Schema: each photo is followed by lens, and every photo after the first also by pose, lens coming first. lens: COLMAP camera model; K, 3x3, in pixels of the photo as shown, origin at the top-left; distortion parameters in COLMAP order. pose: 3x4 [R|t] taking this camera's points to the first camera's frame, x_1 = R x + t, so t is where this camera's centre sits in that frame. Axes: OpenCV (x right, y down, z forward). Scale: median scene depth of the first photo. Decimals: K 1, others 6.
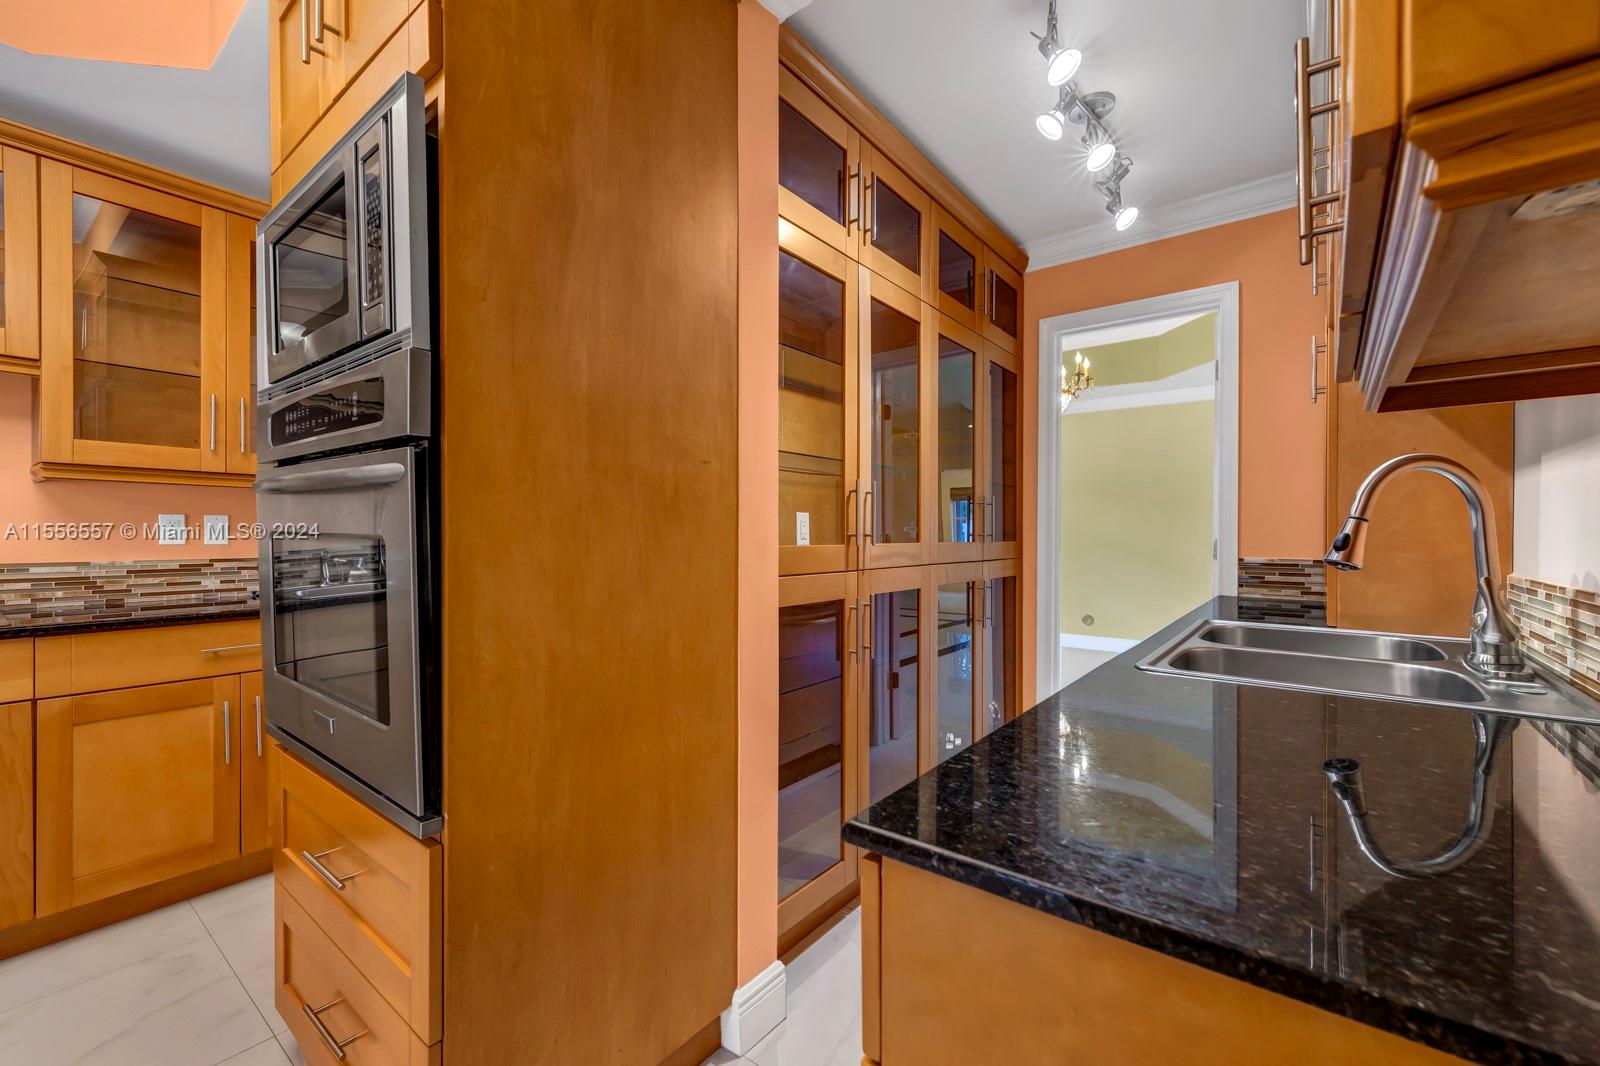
lens RADIAL K [[652.4, 0, 800.0], [0, 652.4, 533.0], [0, 0, 1]] dist [0.002281, 0.000497]
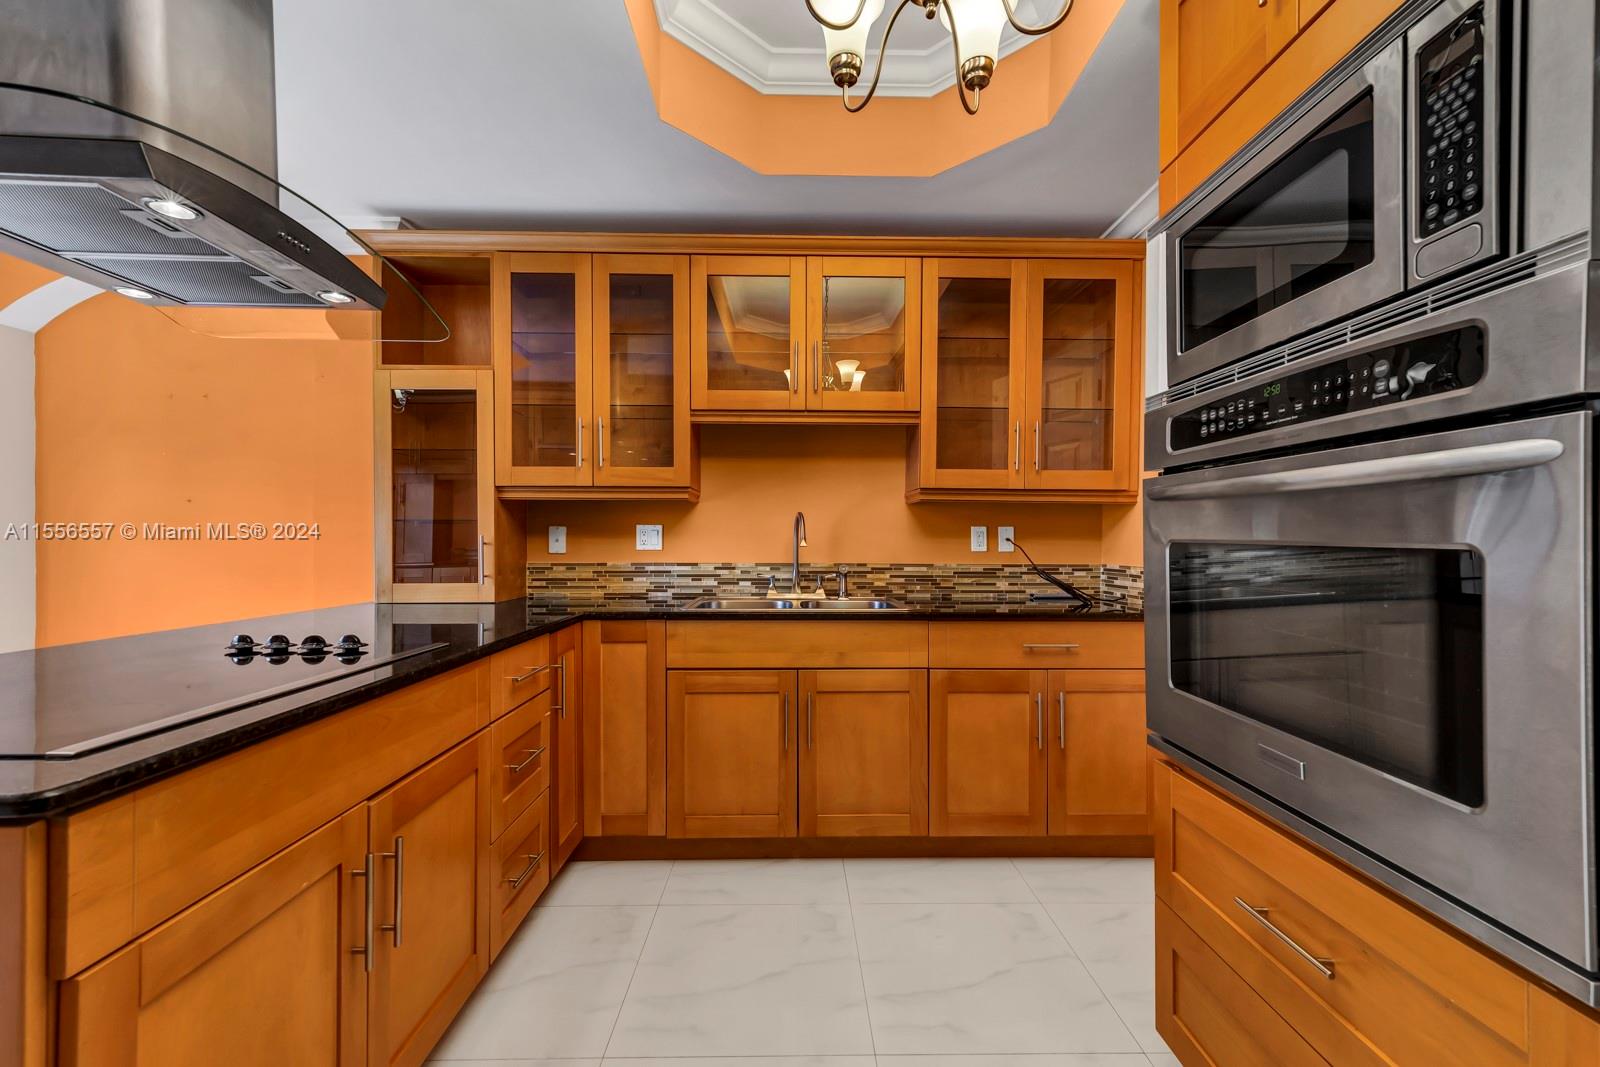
lens RADIAL K [[641.0, 0, 804.5], [0, 641.0, 536.7], [0, 0, 1]] dist [0.001040, -0.000232]
pose [[0.642236, -0.003541, -0.766498, -0.288698], [-0.004781, 0.999951, -0.008625, 0.002178], [0.766492, 0.009204, 0.642188, -0.013232]]
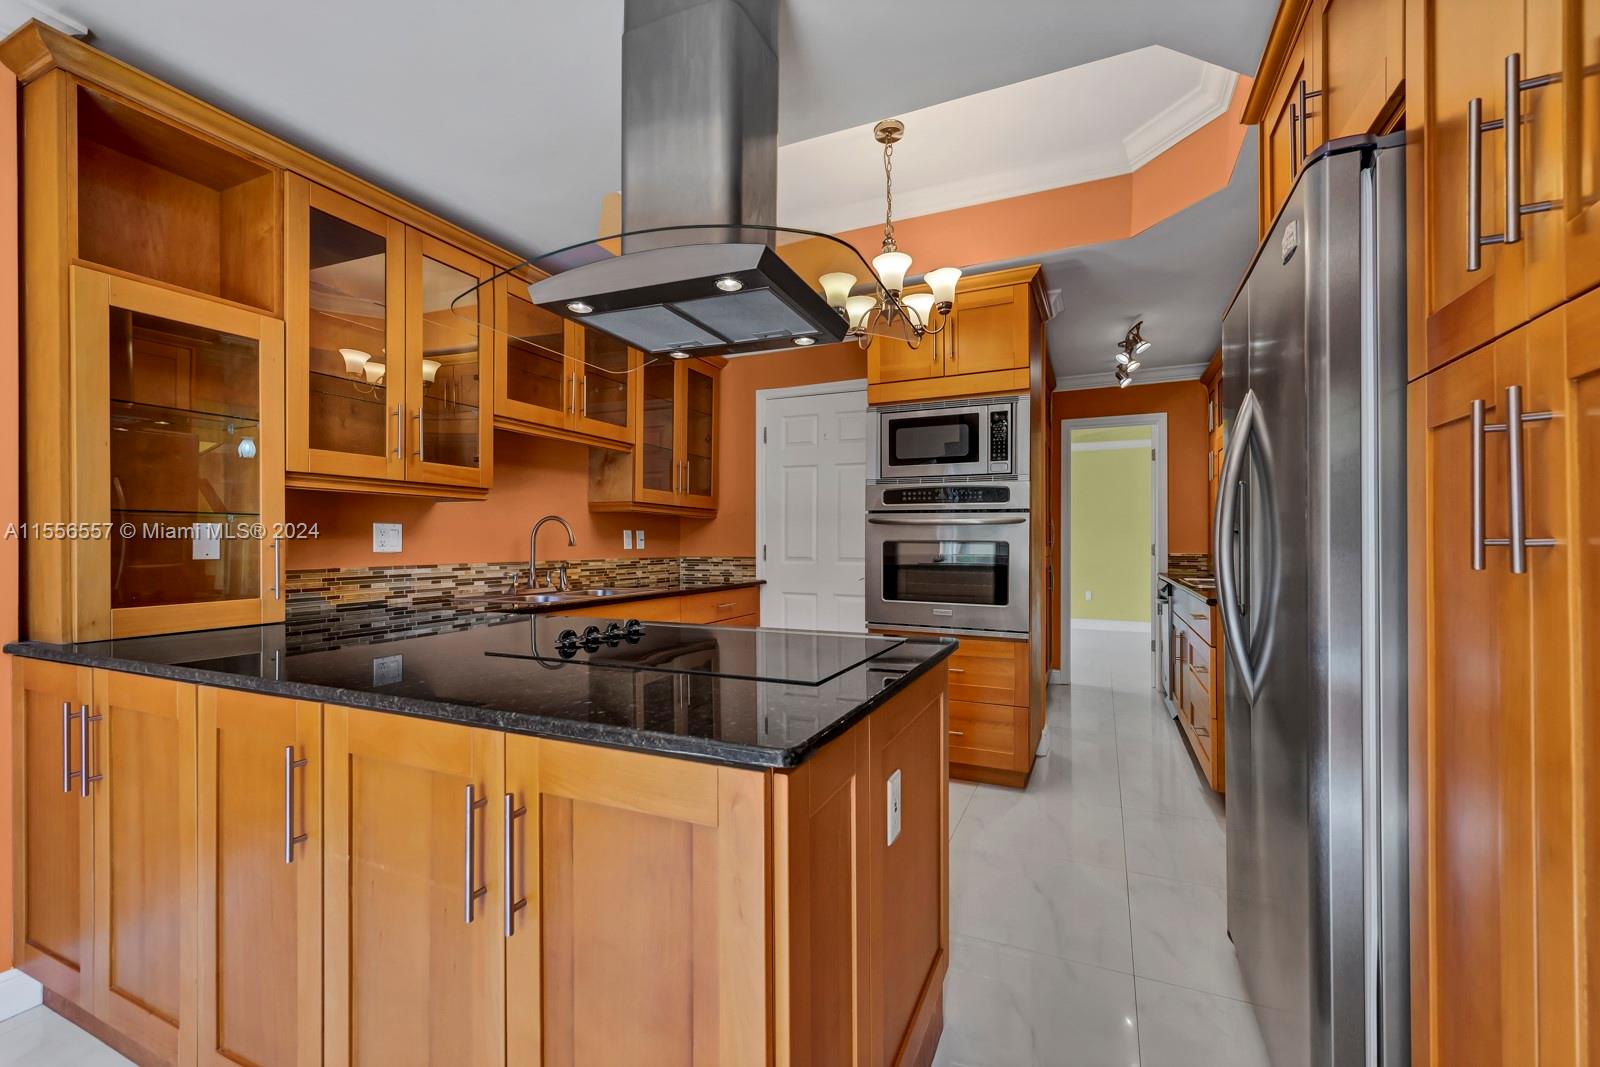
lens RADIAL K [[669.5, 0, 800.0], [0, 669.5, 533.5], [0, 0, 1]] dist [0.000652, 0.000092]
pose [[0.968976, 0.000065, 0.247154, -1.078459], [0.004078, 0.999860, -0.016248, 0.008901], [-0.247120, 0.016752, 0.968840, -0.796279]]
